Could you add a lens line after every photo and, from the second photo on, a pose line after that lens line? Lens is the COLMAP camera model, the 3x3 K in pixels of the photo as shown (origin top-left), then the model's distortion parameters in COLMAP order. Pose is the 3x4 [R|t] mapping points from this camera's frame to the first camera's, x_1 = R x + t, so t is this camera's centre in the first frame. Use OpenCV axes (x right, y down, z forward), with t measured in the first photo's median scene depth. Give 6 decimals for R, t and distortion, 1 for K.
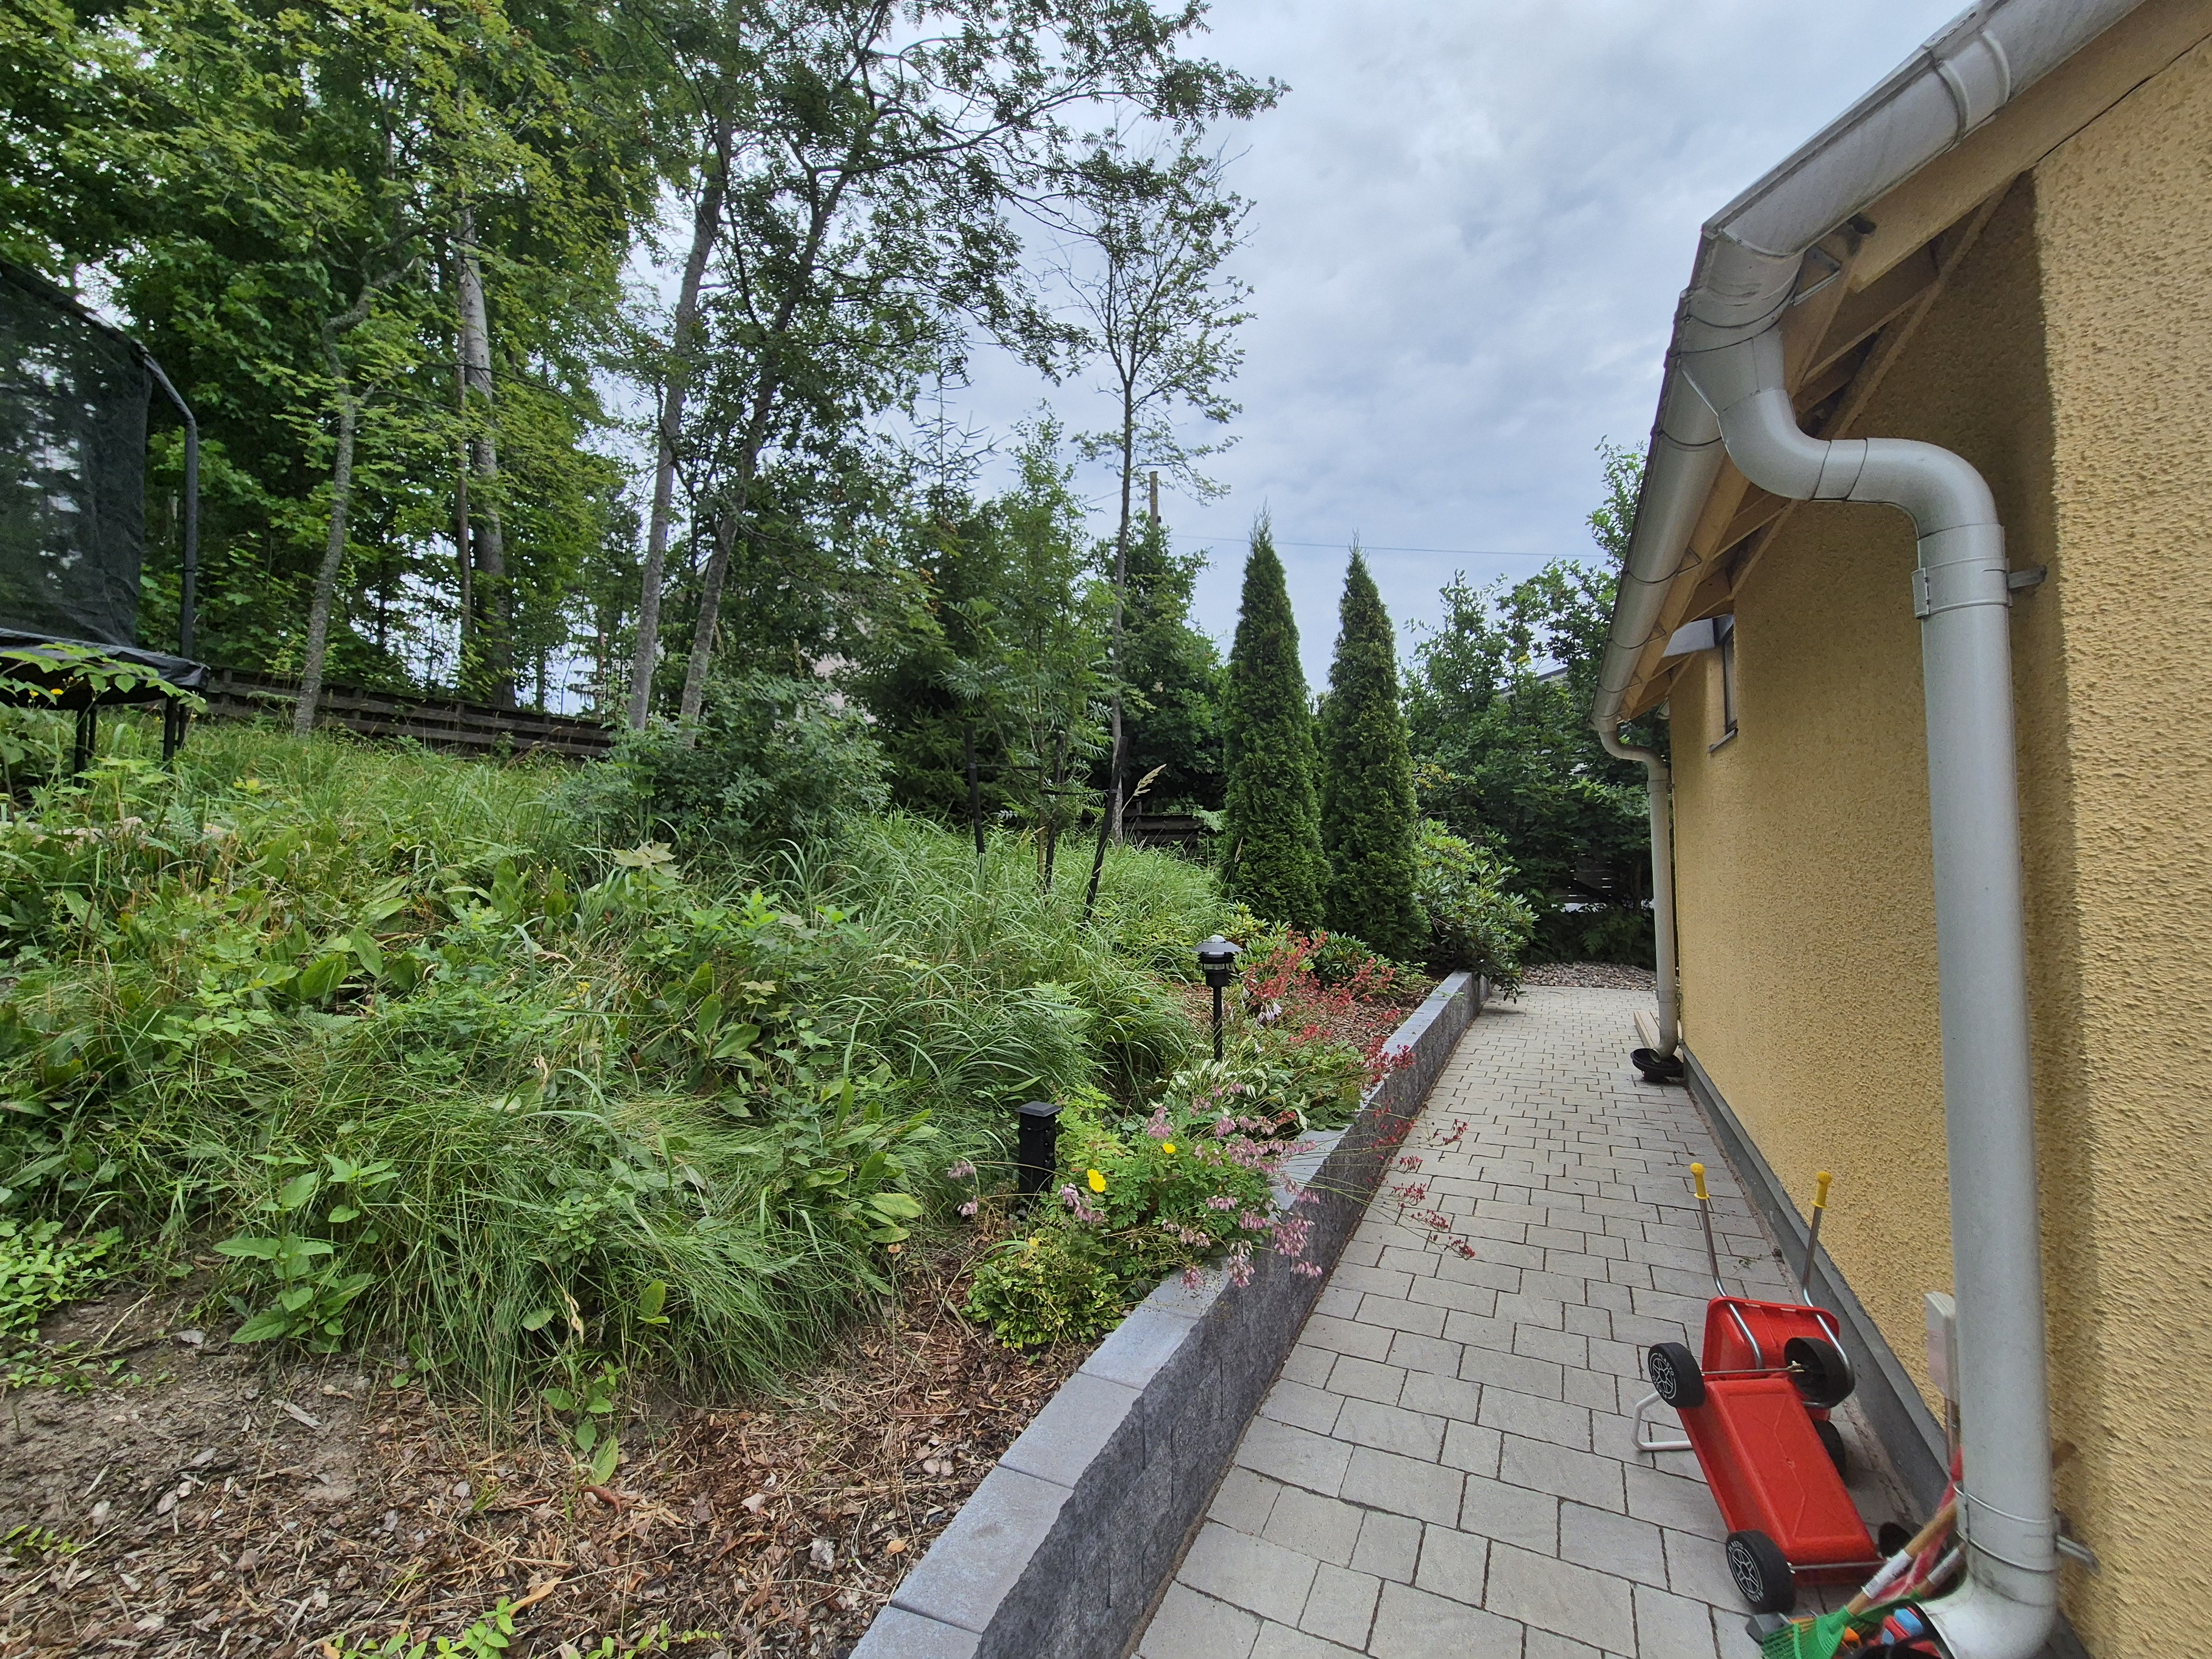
lens RADIAL K [[910.8, 0, 1091.2], [0, 910.8, 832.8], [0, 0, 1]] dist [0.009553, -0.000263]
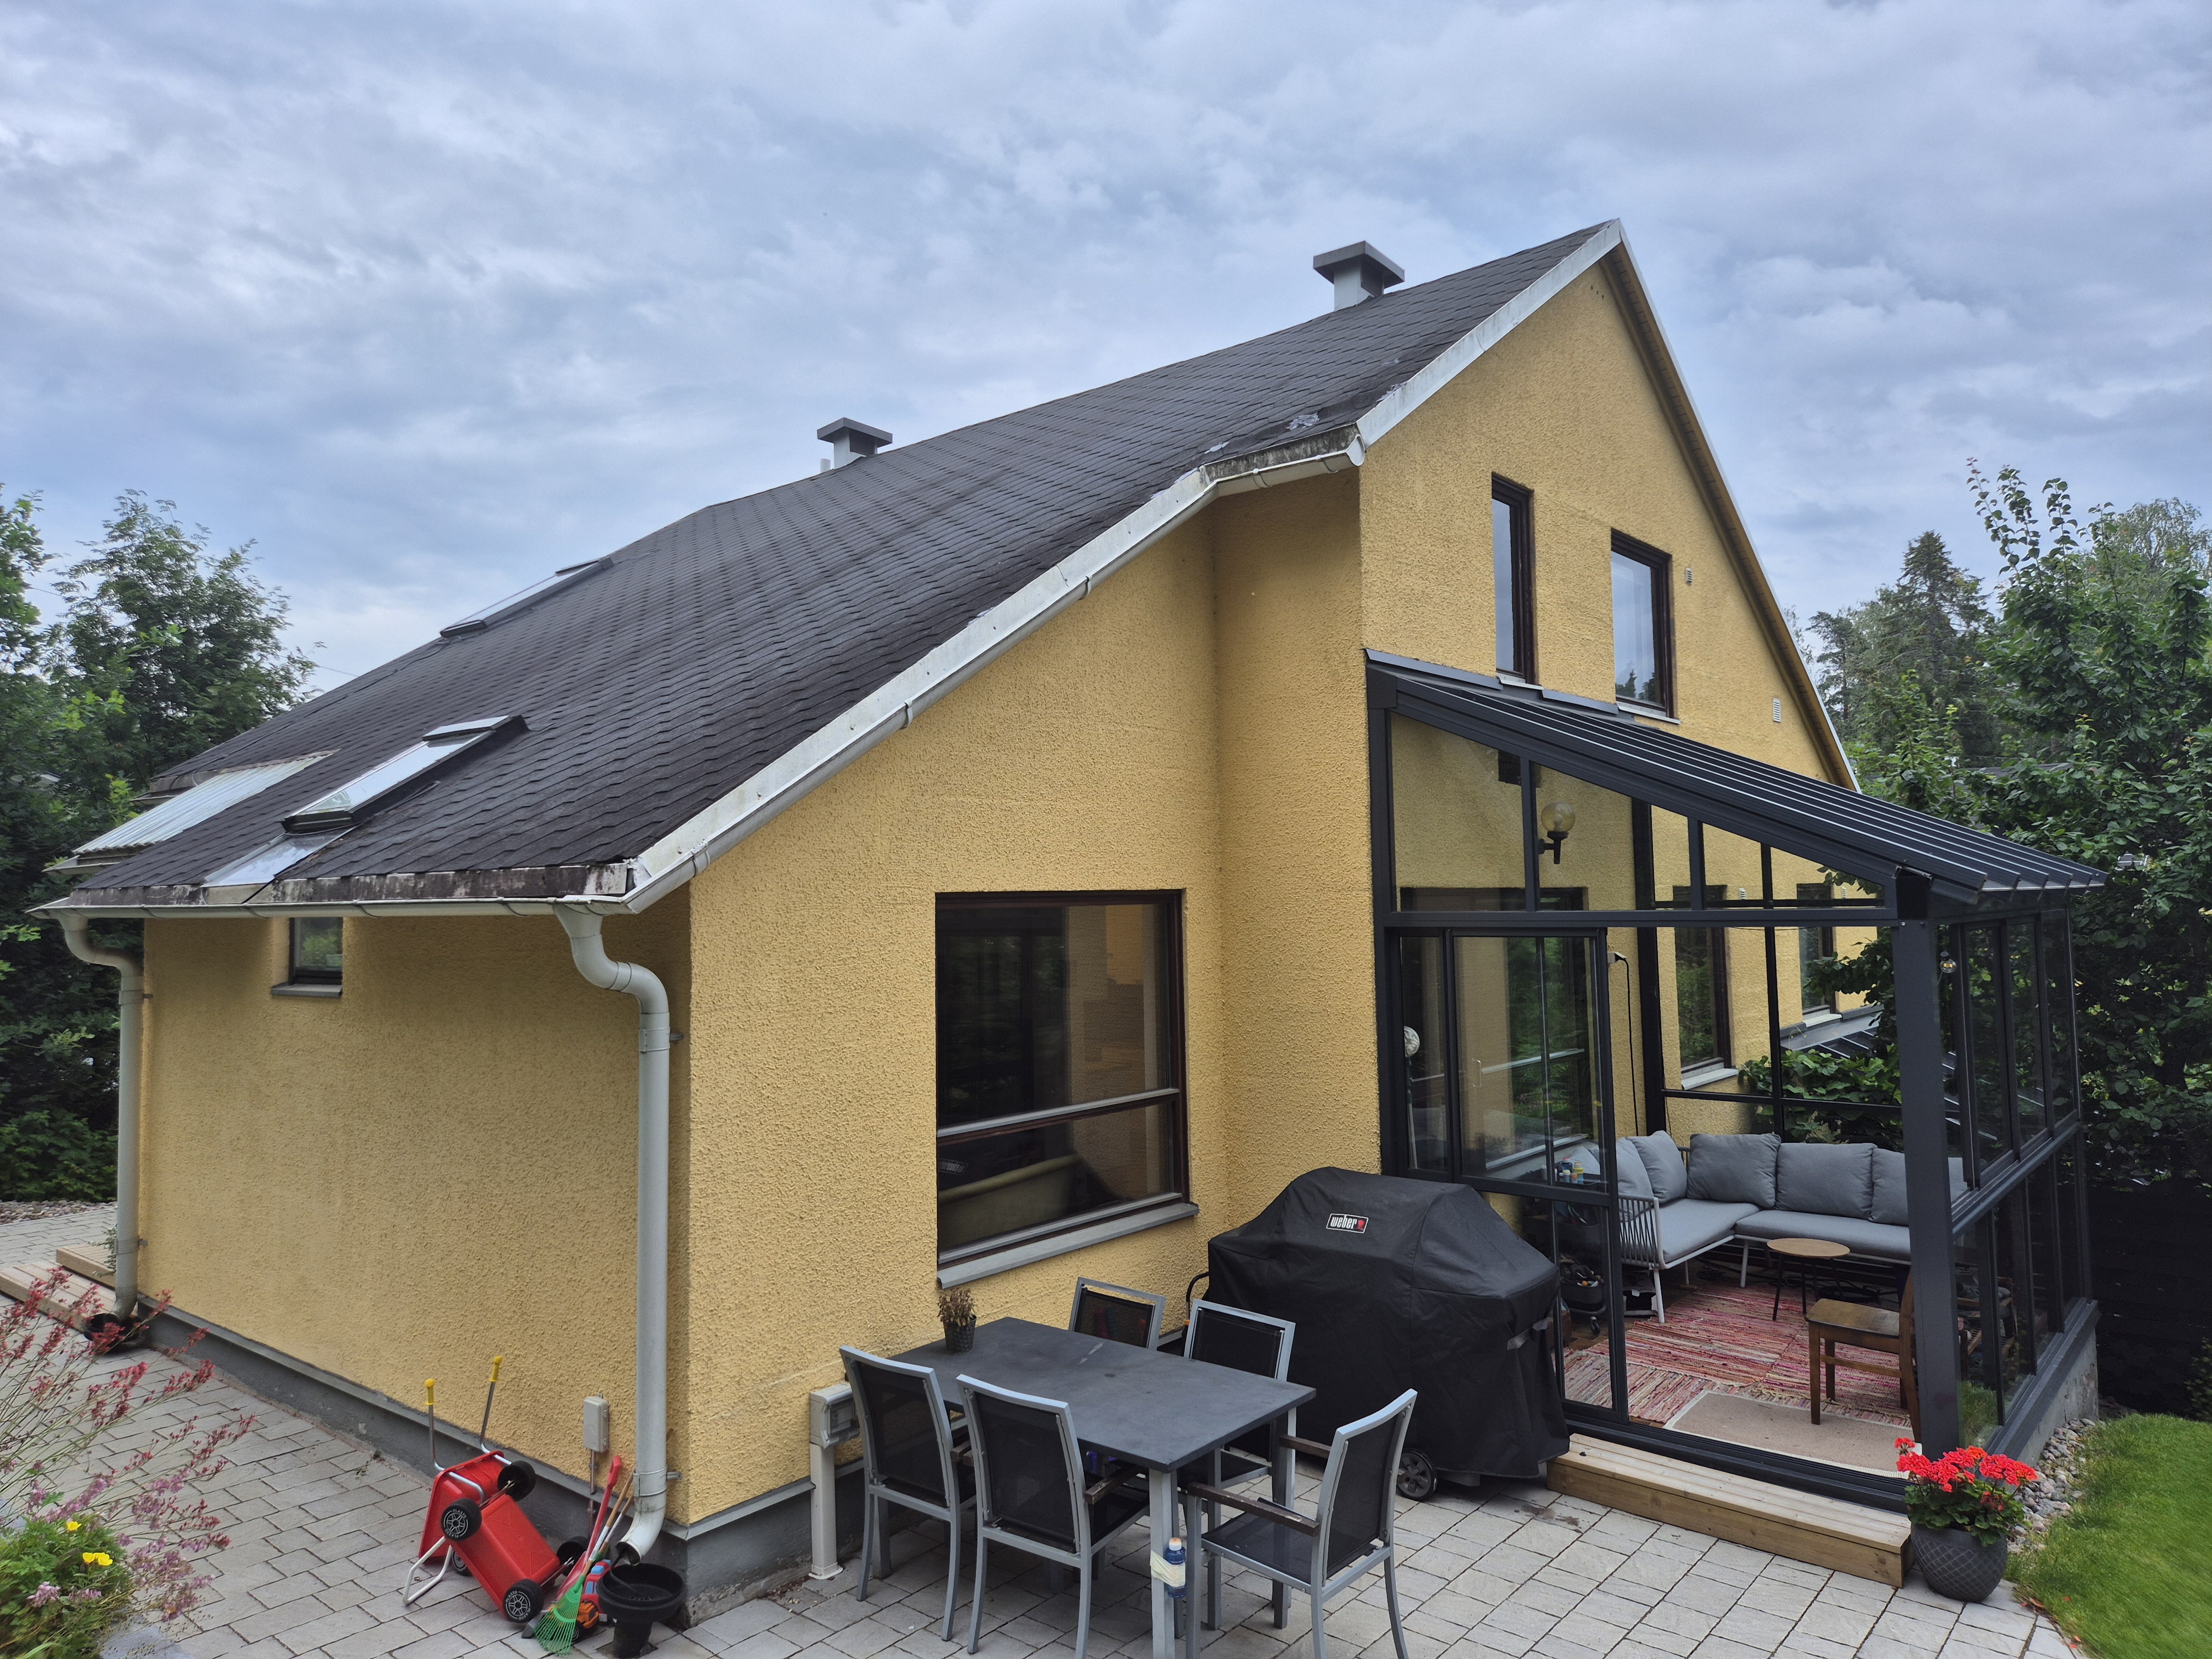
lens RADIAL K [[1462.3, 0, 1106.0], [0, 1462.3, 829.5], [0, 0, 1]] dist [0.042437, 0.000208]
pose [[0.214069, 0.059491, 0.975005, -2.341575], [-0.019779, 0.998203, -0.056564, -0.619565], [-0.976618, -0.007176, 0.214861, -0.804412]]
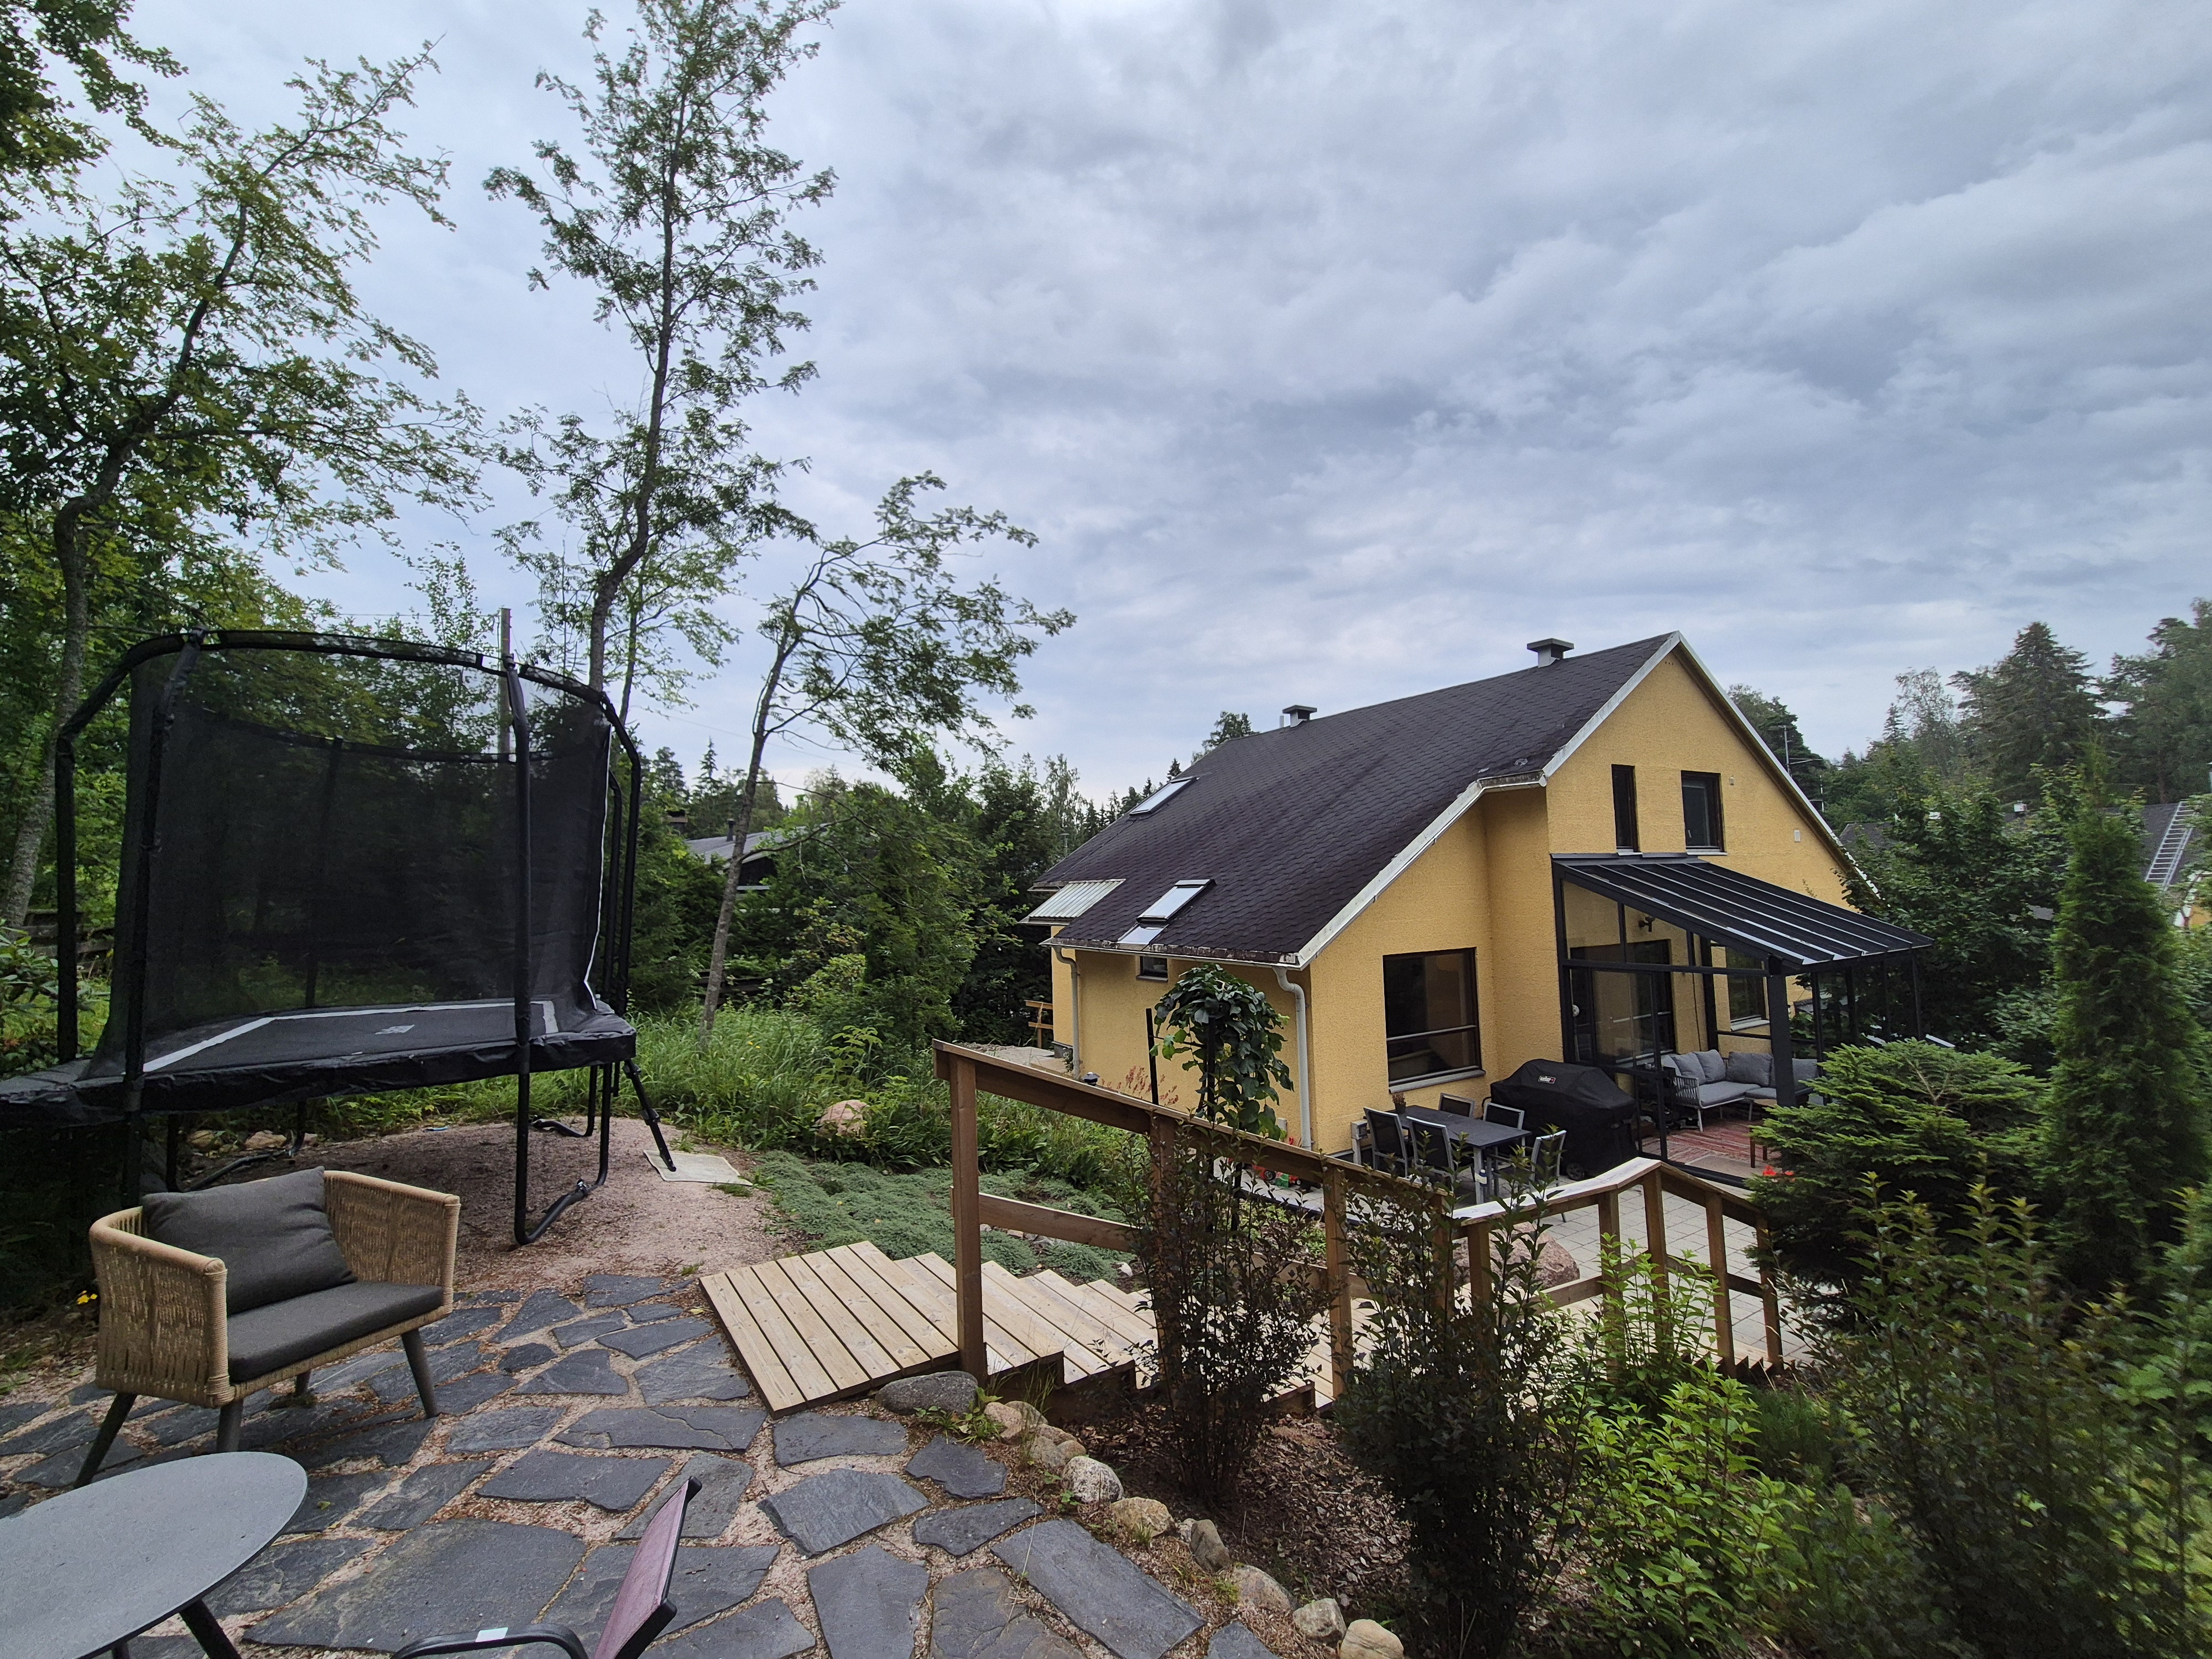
lens RADIAL K [[910.8, 0, 1091.2], [0, 910.8, 832.8], [0, 0, 1]] dist [0.009553, -0.000263]
pose [[0.519794, 0.050765, 0.852782, -5.988062], [-0.008725, 0.998496, -0.054121, -1.239070], [-0.854247, 0.020691, 0.519456, -1.285639]]
